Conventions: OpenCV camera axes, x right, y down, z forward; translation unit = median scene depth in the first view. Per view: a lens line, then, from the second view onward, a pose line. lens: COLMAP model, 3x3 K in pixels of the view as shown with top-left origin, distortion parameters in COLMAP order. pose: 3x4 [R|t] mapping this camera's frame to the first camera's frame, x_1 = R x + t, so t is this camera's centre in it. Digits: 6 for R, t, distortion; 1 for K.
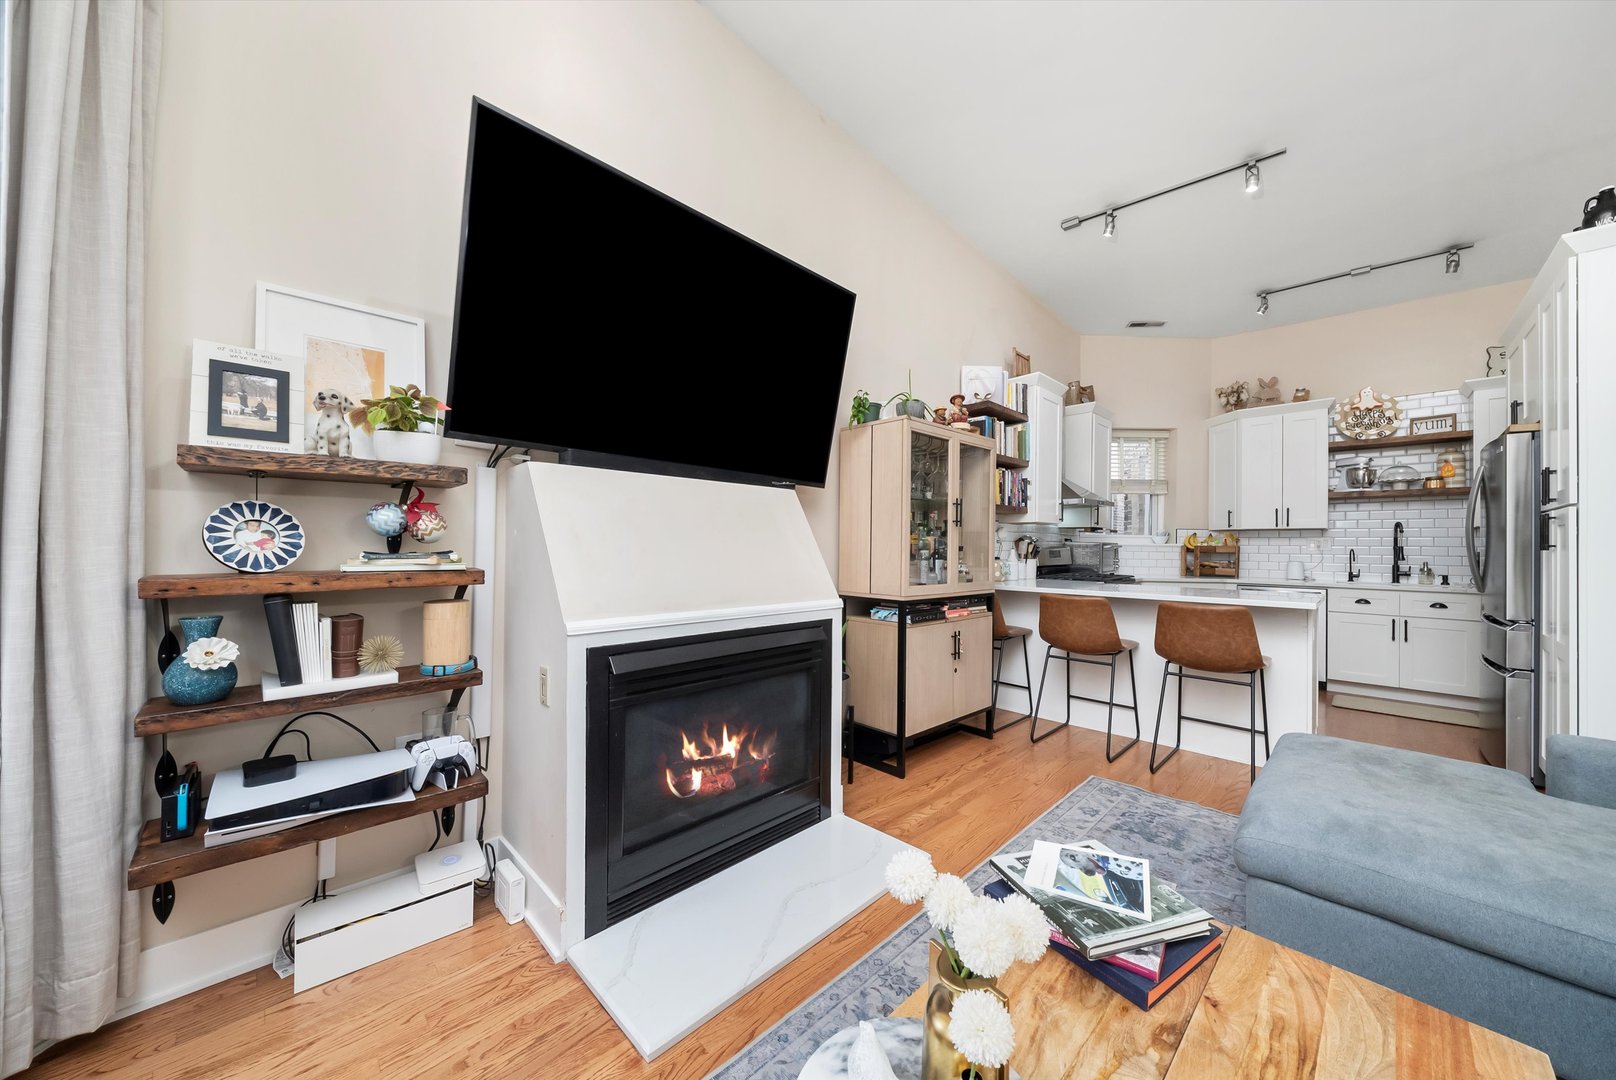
lens RADIAL K [[568.6, 0, 803.4], [0, 568.6, 539.0], [0, 0, 1]] dist [-0.009071, 0.000111]
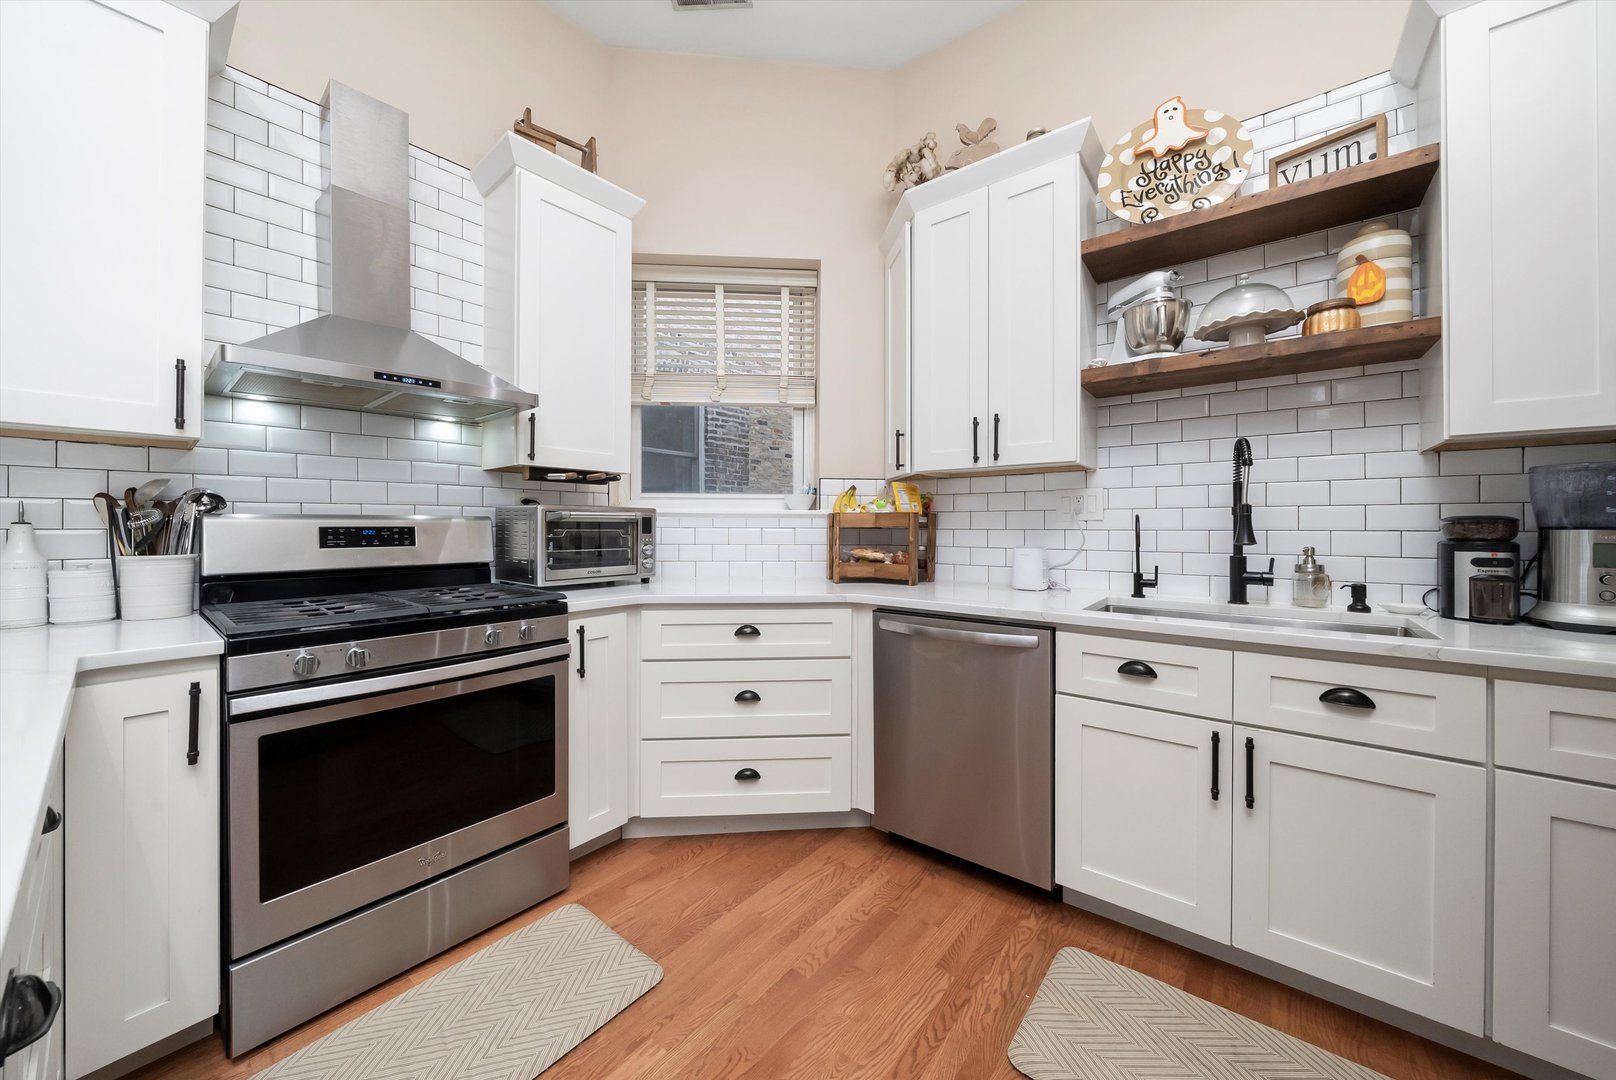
lens RADIAL K [[571.5, 0, 802.9], [0, 571.5, 526.2], [0, 0, 1]] dist [-0.010613, -0.000115]
pose [[0.994785, -0.012658, 0.101201, 0.735201], [0.011366, 0.999847, 0.013330, 0.018233], [-0.101354, -0.012110, 0.994777, 0.660947]]
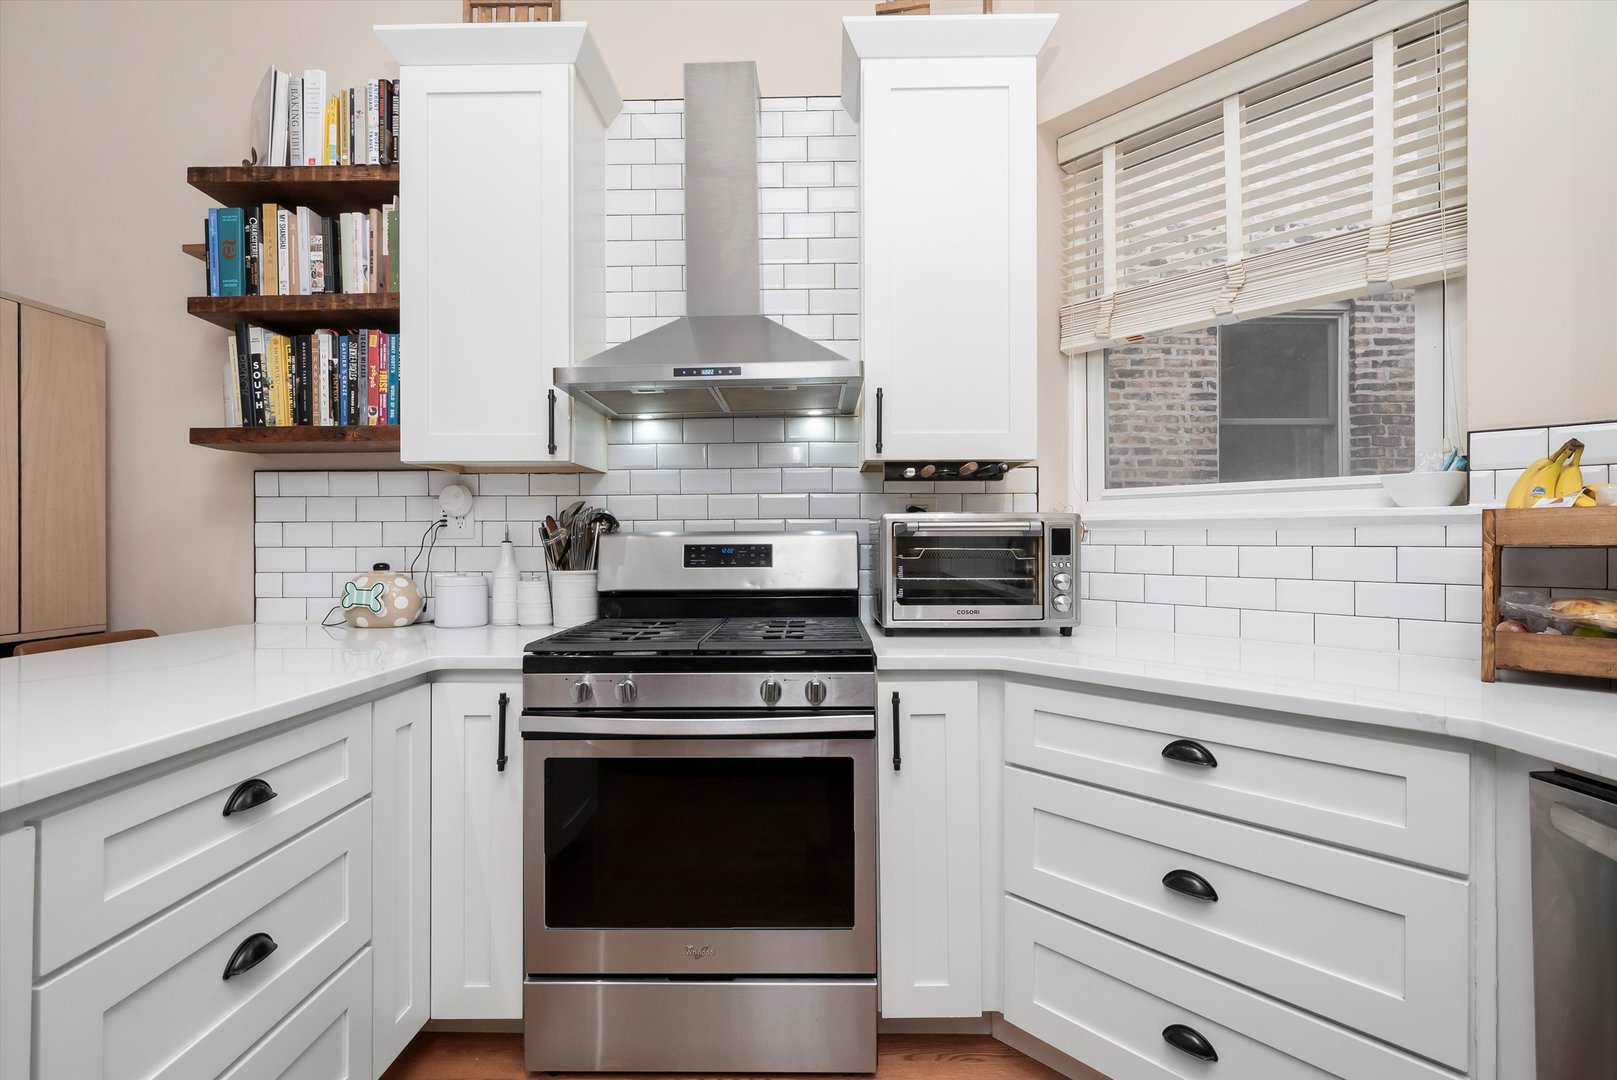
lens RADIAL K [[730.8, 0, 801.3], [0, 730.8, 541.1], [0, 0, 1]] dist [-0.002130, 0.001885]
pose [[0.699136, -0.015781, -0.714814, 0.834288], [0.020095, 0.999795, -0.002419, 0.020459], [0.714706, -0.012673, 0.699310, 0.800035]]
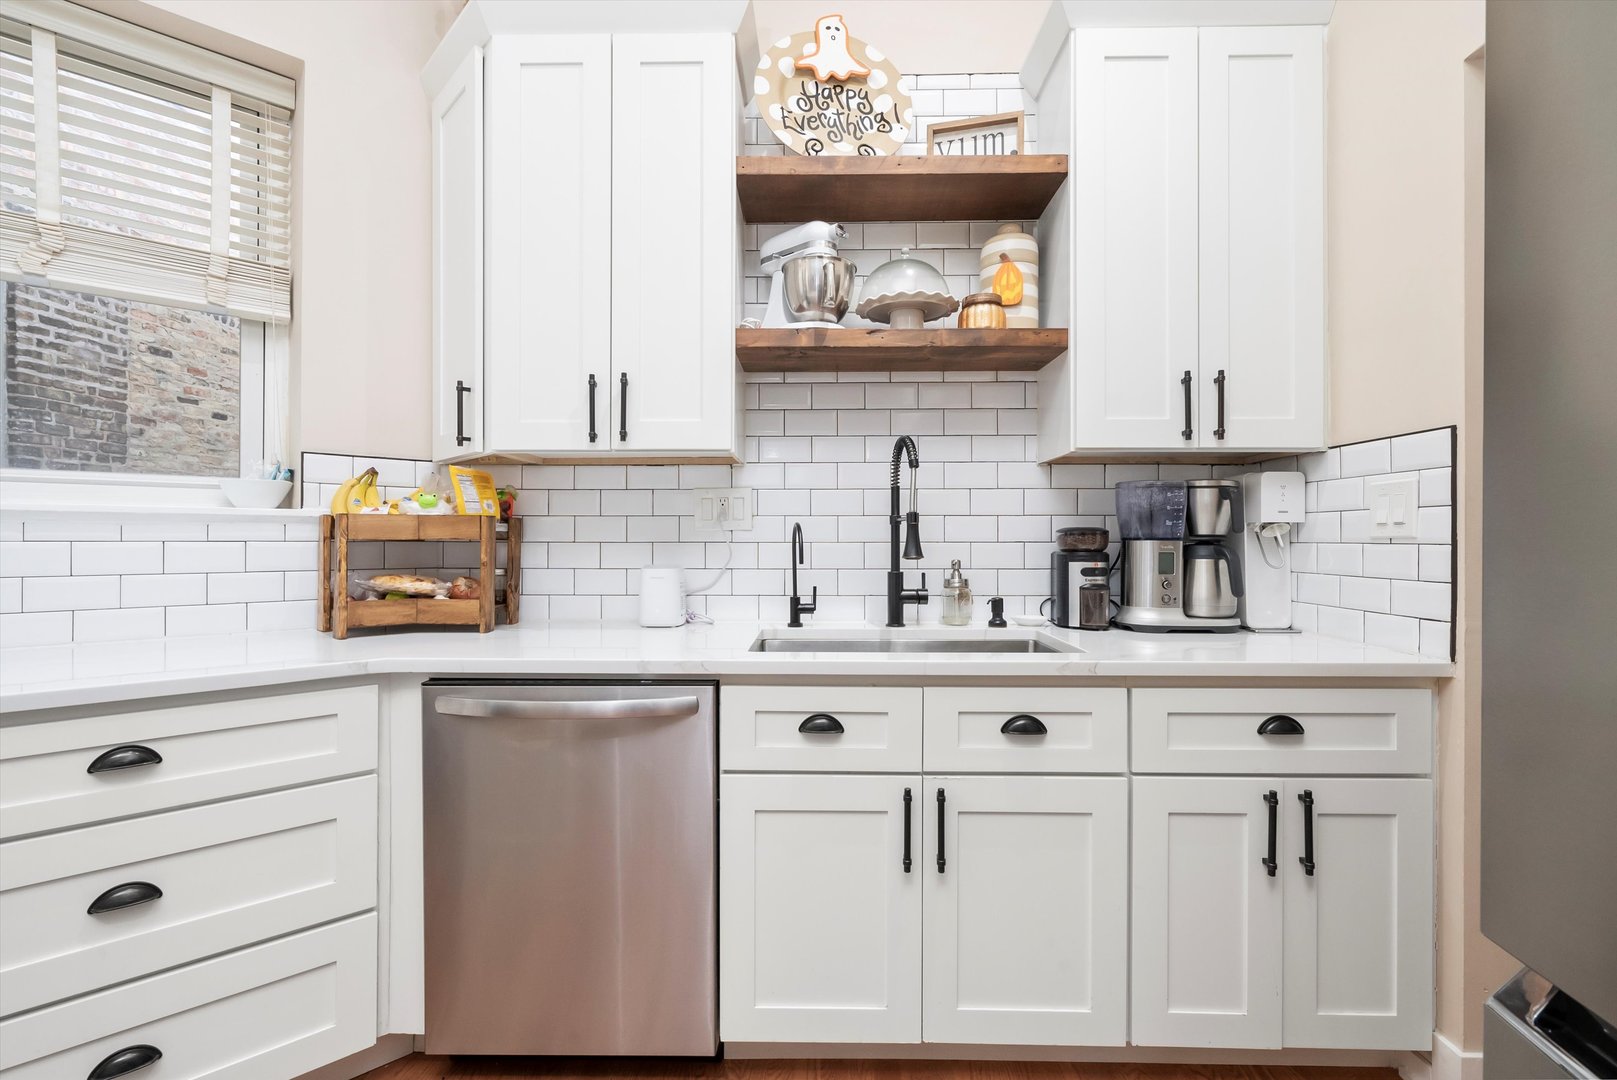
lens RADIAL K [[730.8, 0, 812.4], [0, 730.8, 537.2], [0, 0, 1]] dist [-0.002130, 0.001885]
pose [[0.723878, -0.012569, 0.689814, 0.734765], [0.001258, 0.999856, 0.016898, 0.019206], [-0.689927, -0.011364, 0.723790, 0.736347]]
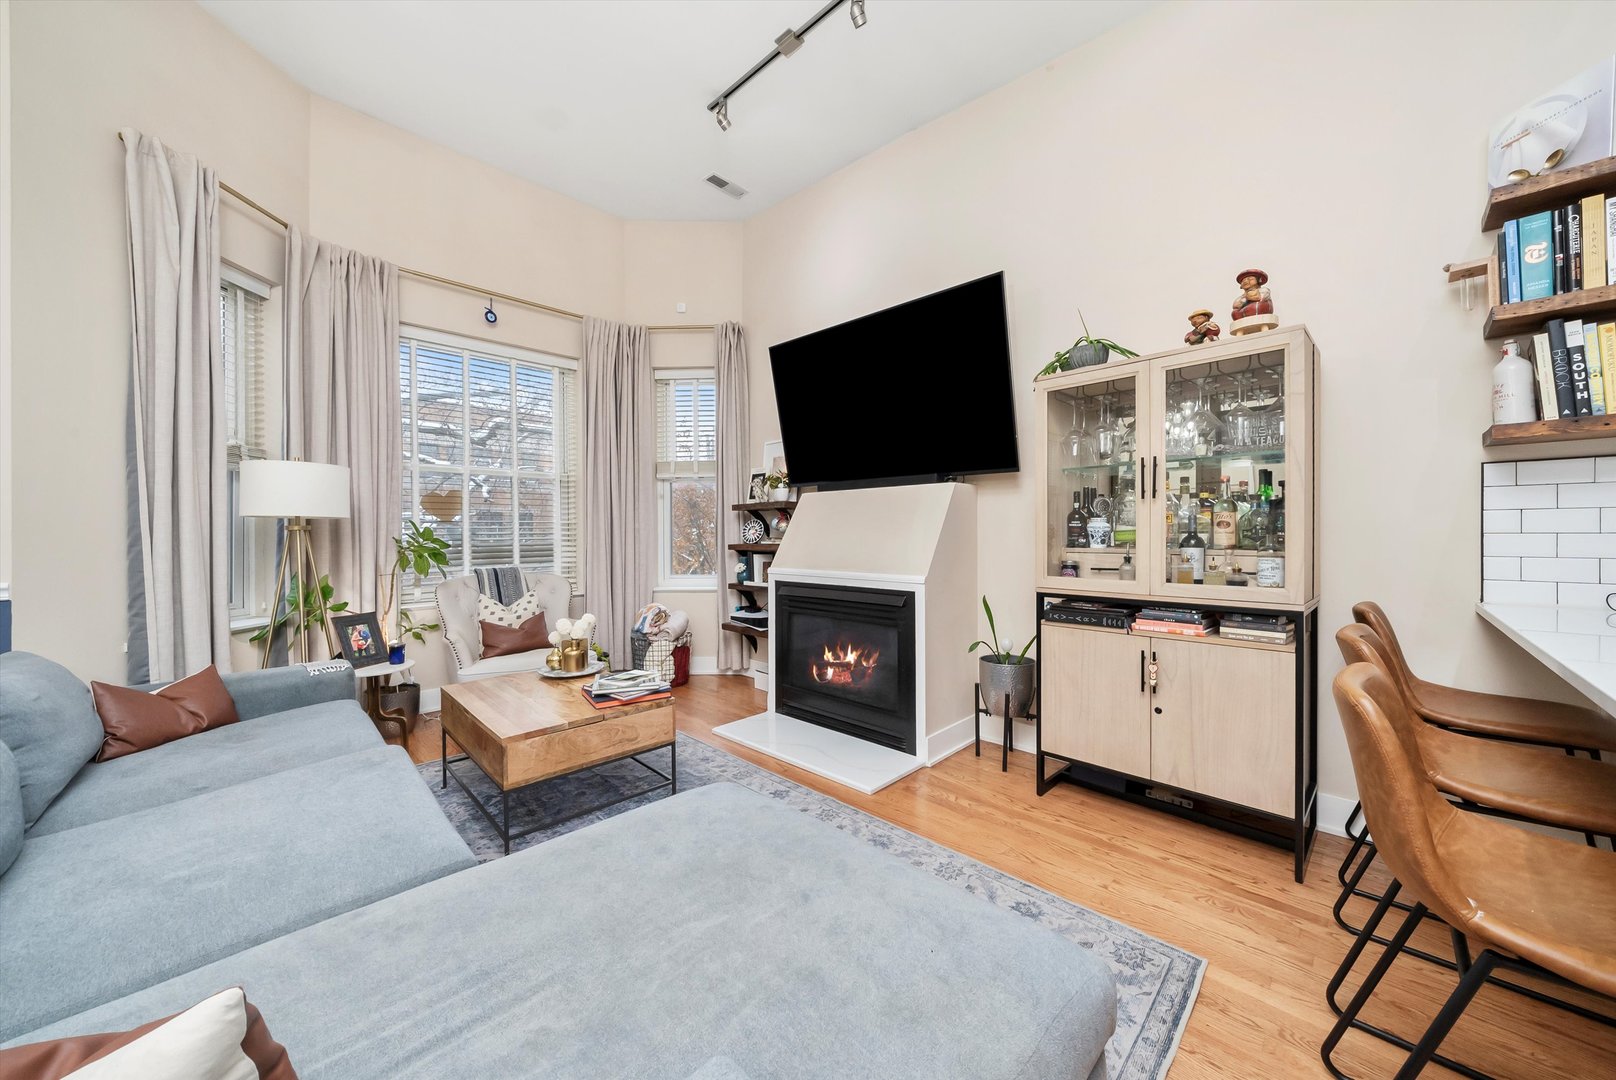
lens RADIAL K [[571.5, 0, 812.6], [0, 571.5, 541.2], [0, 0, 1]] dist [-0.010613, -0.000115]
pose [[0.015979, -0.000015, -0.999872, 0.634109], [0.014508, 0.999895, 0.000216, 0.015025], [0.999767, -0.014509, 0.015977, 0.389337]]
